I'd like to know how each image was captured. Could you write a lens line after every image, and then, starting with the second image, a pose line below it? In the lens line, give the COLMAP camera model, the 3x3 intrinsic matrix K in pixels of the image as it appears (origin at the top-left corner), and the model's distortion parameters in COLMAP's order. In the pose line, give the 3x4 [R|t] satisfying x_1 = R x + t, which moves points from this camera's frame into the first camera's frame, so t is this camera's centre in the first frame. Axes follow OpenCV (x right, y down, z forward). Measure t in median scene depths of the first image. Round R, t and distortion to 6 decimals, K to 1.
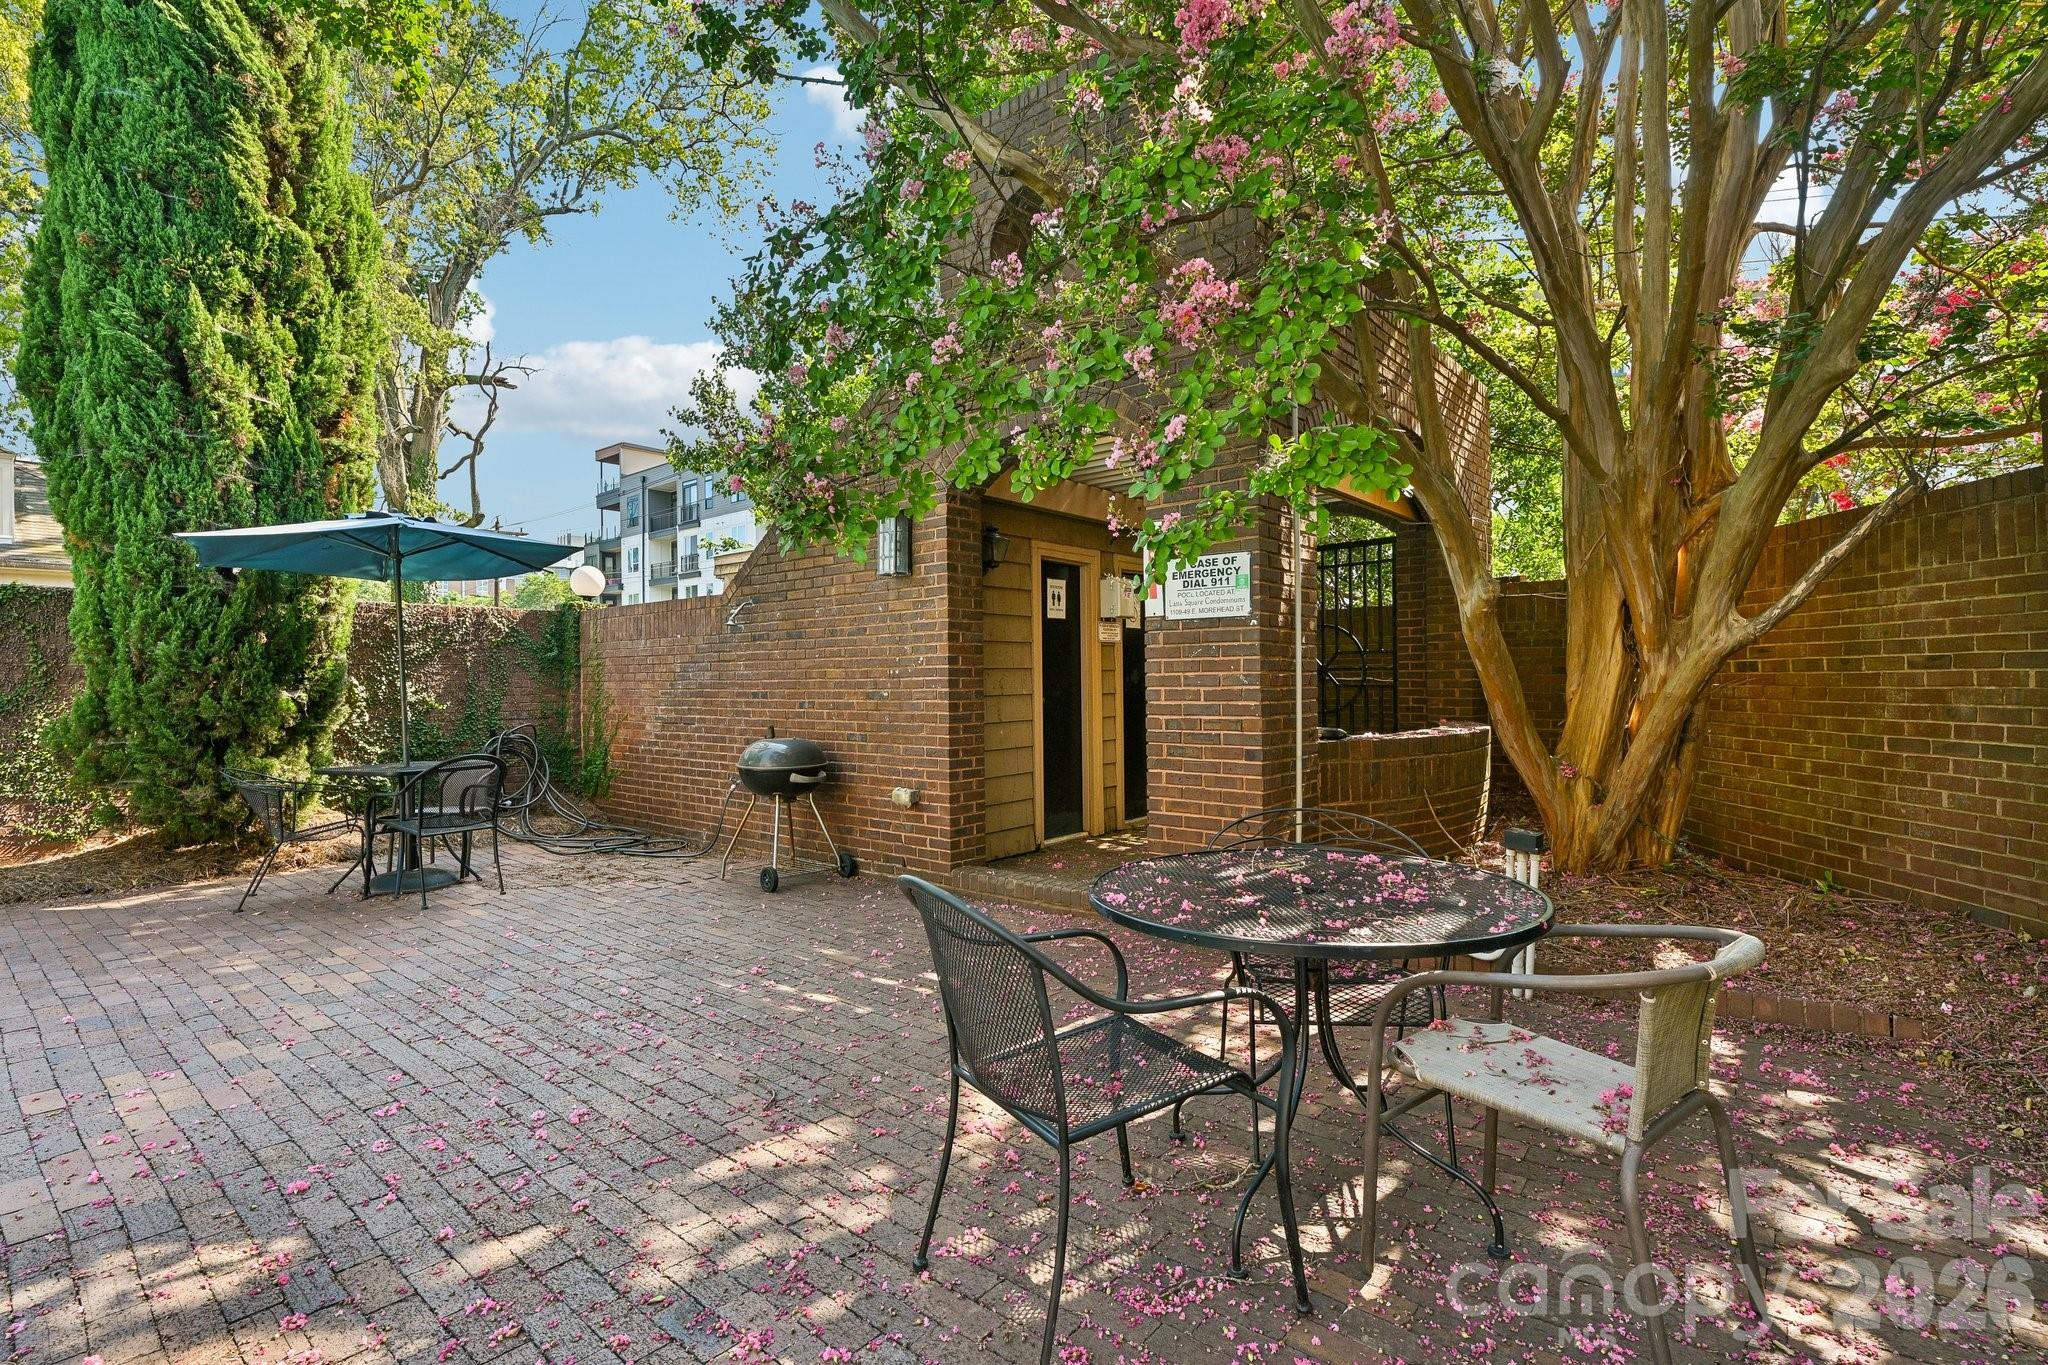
lens RADIAL K [[920.5, 0, 1024.0], [0, 920.5, 682.5], [0, 0, 1]] dist [-0.000363, -0.000084]
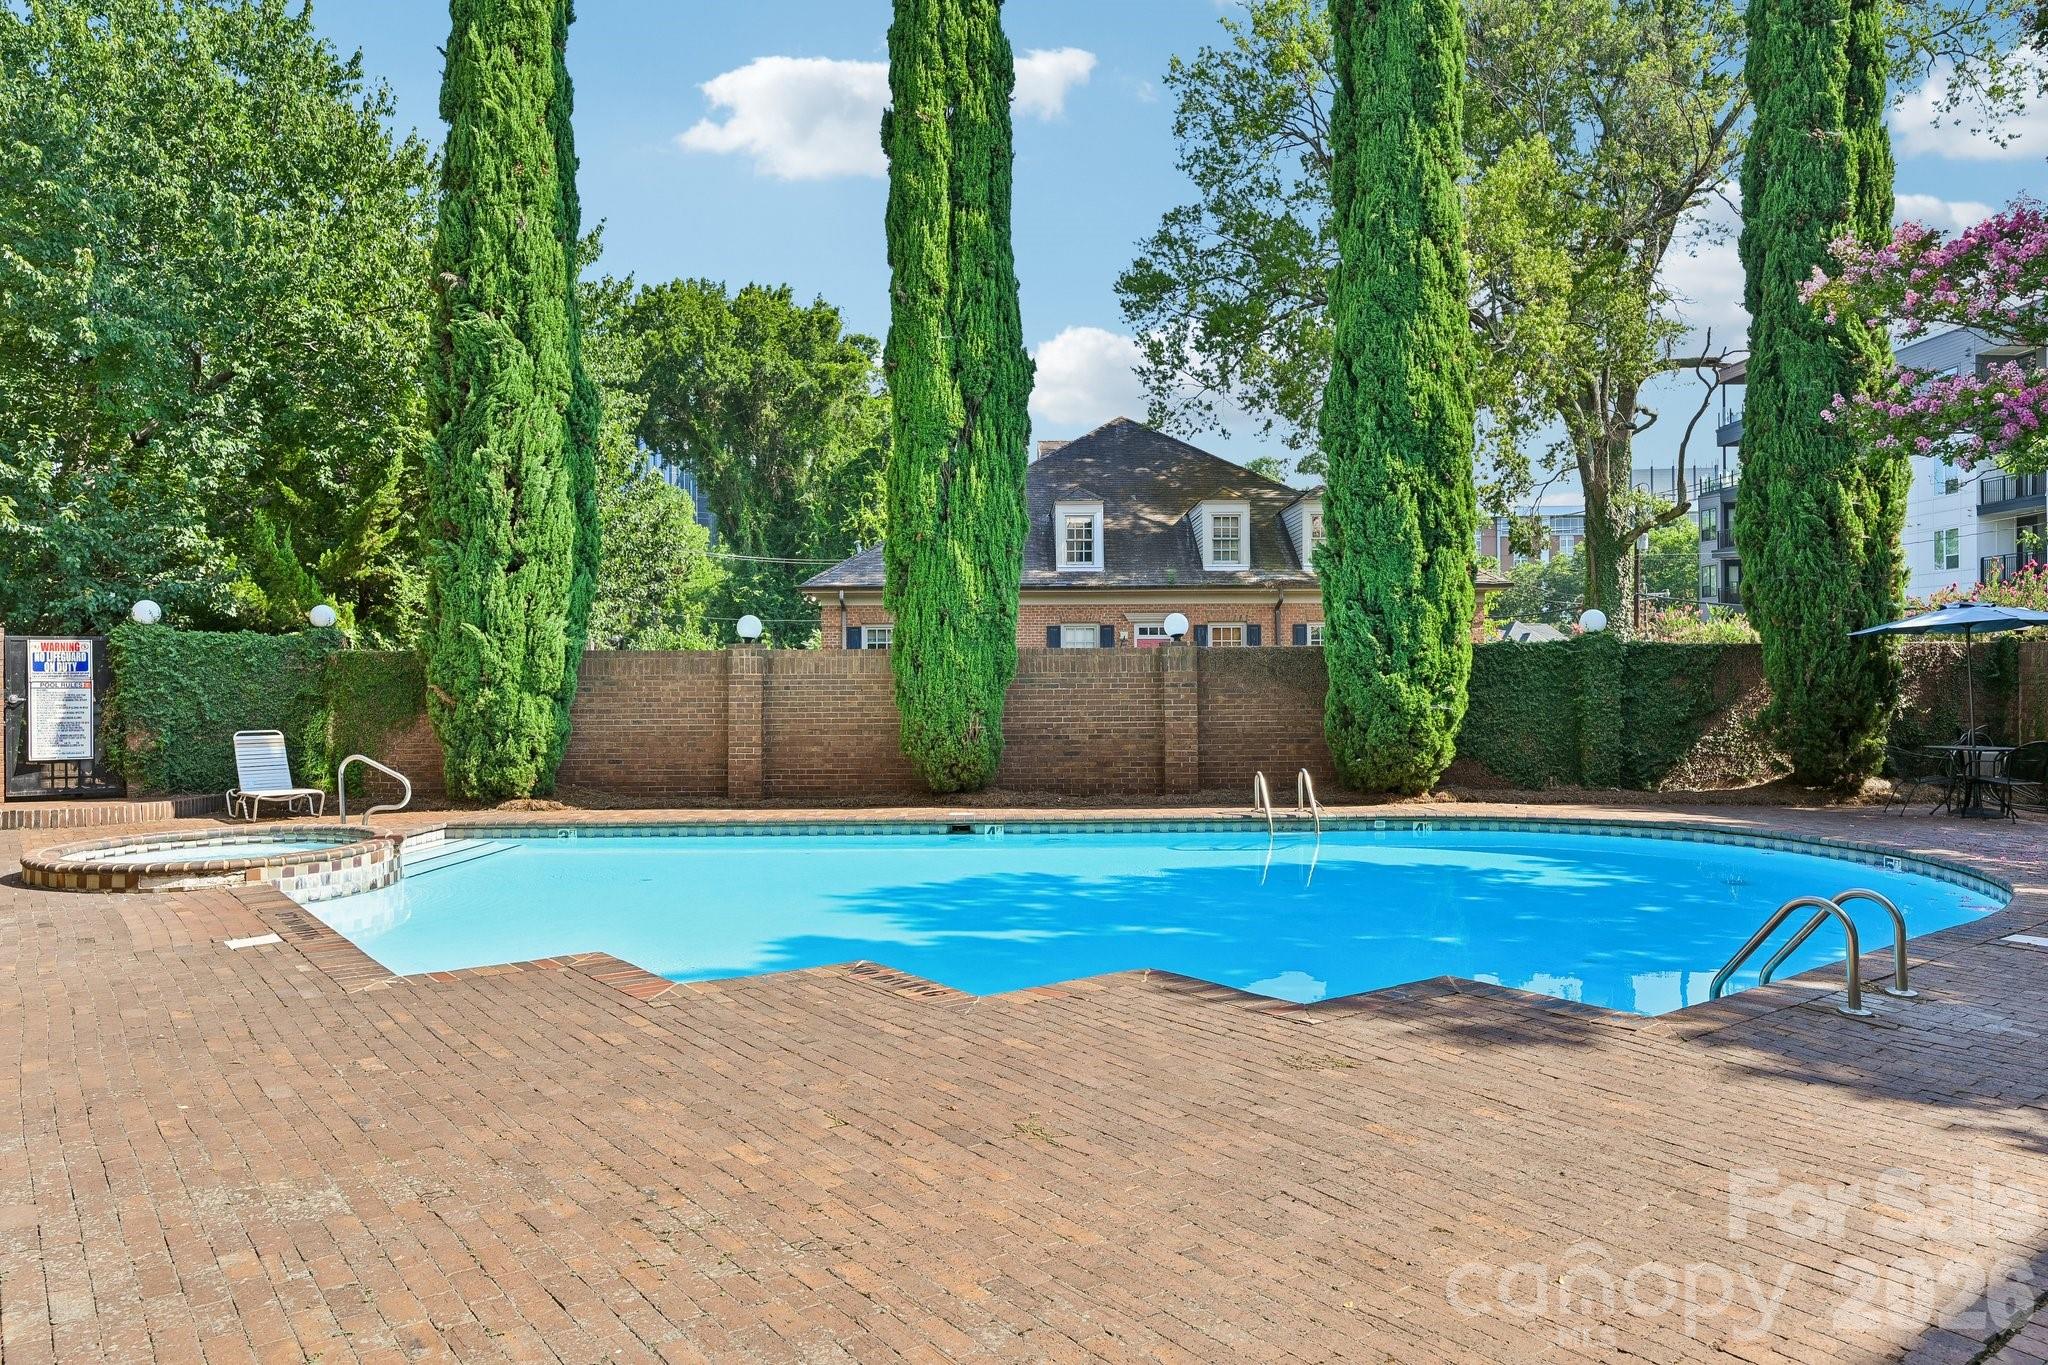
lens RADIAL K [[1356.9, 0, 1024.0], [0, 1356.9, 682.5], [0, 0, 1]] dist [-0.000876, -0.001739]
pose [[0.657577, 0.011784, -0.753295, 0.079621], [-0.004546, 0.999922, 0.011674, -0.054211], [0.753373, -0.004252, 0.657579, -2.071494]]
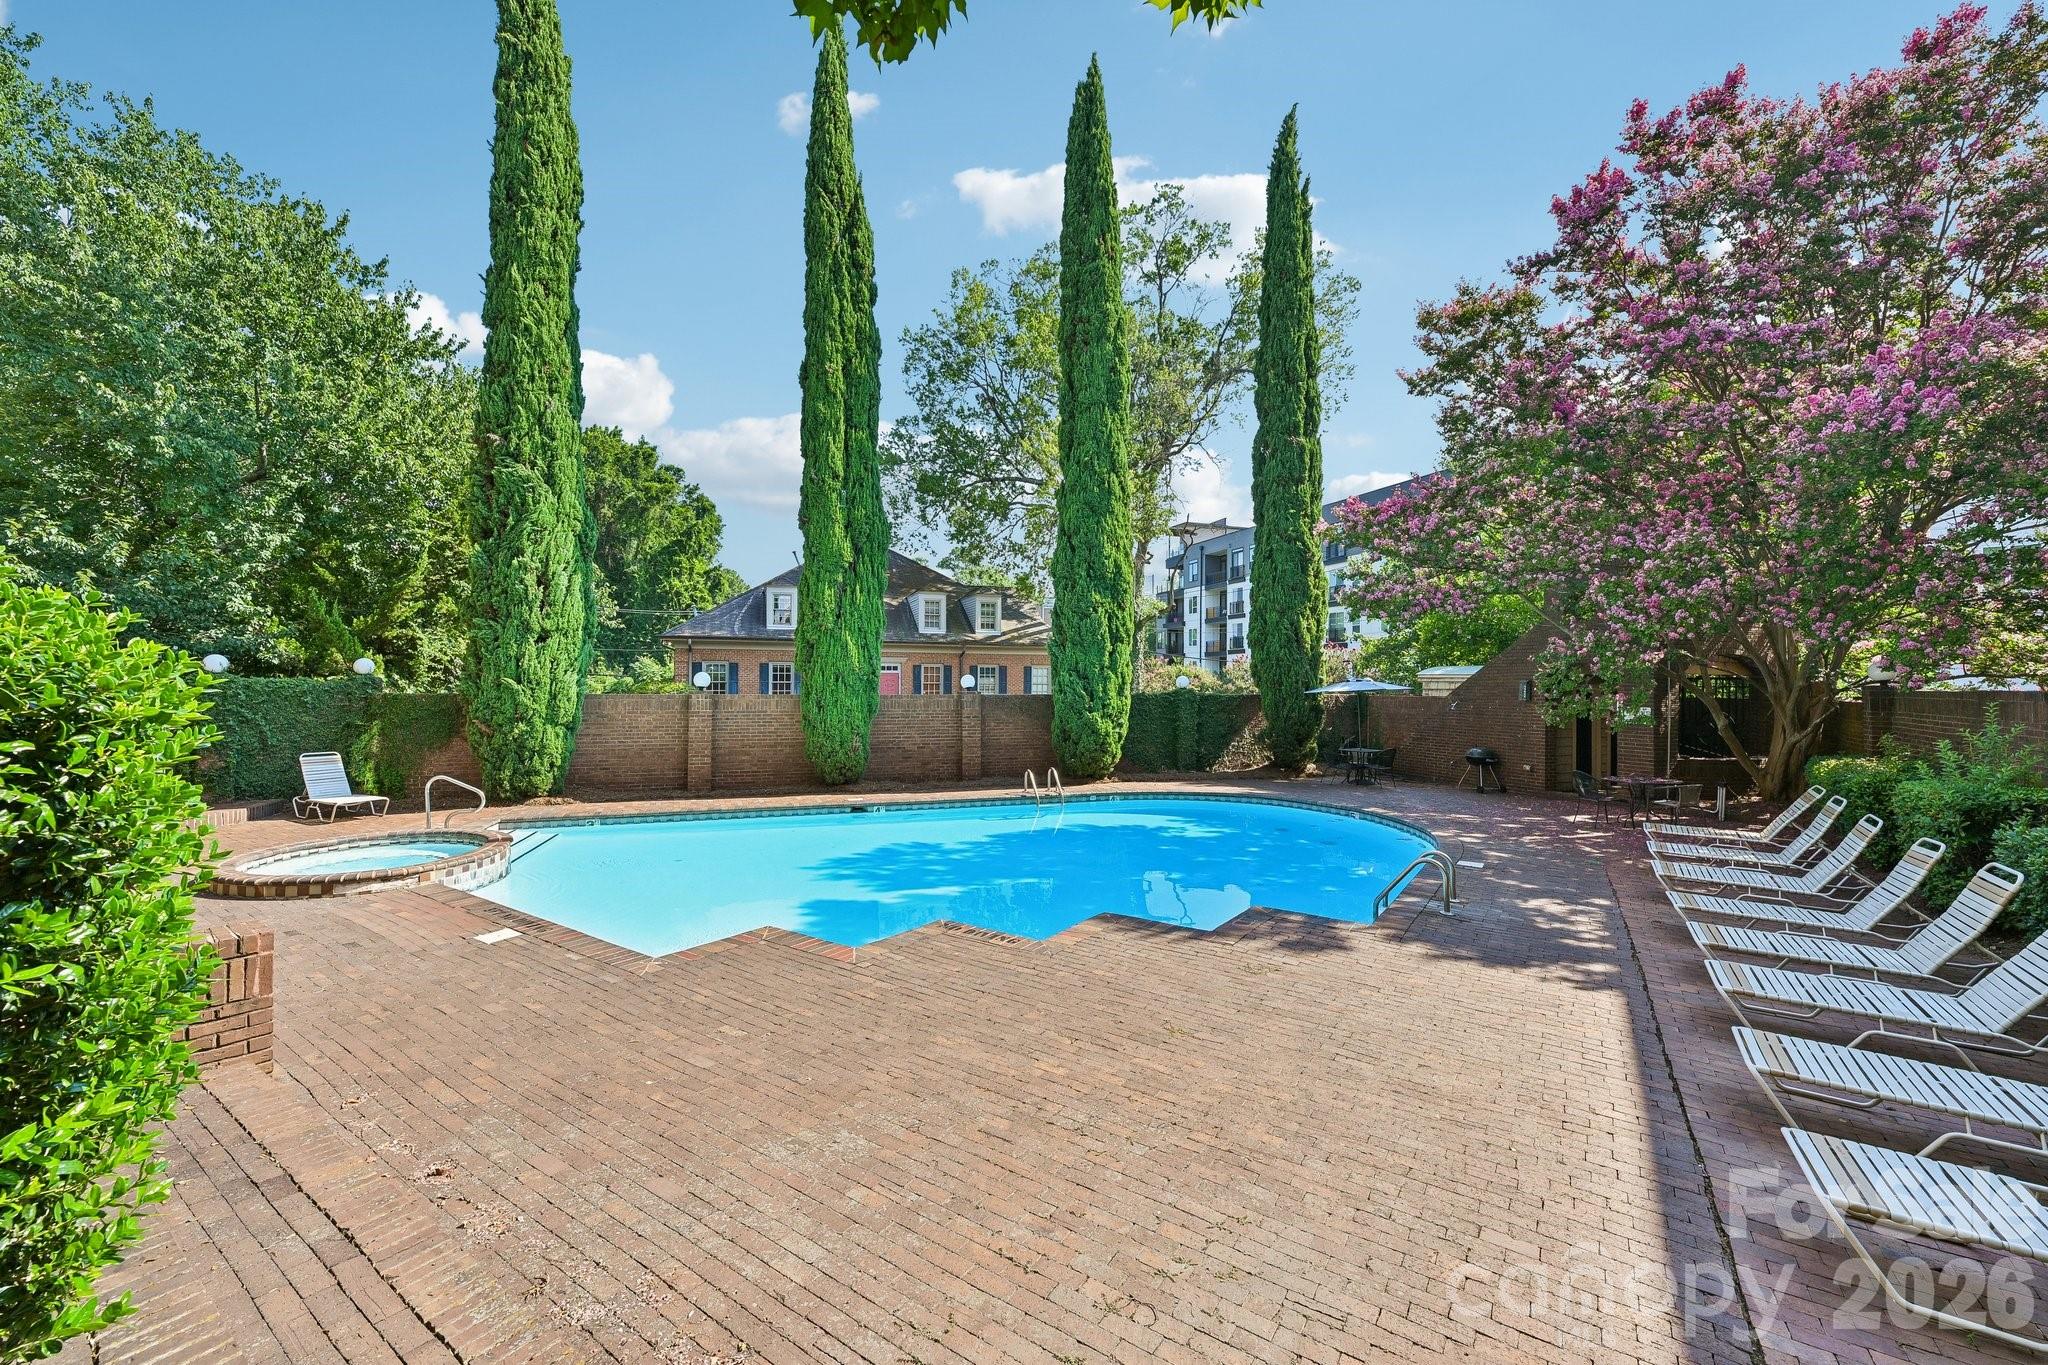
lens RADIAL K [[808.4, 0, 1024.0], [0, 808.4, 682.5], [0, 0, 1]] dist [-0.000067, 0.000168]
pose [[0.861214, 0.017062, -0.507957, -0.212324], [-0.018556, 0.999826, 0.002123, -0.152466], [0.507904, 0.007597, 0.861380, -2.371467]]
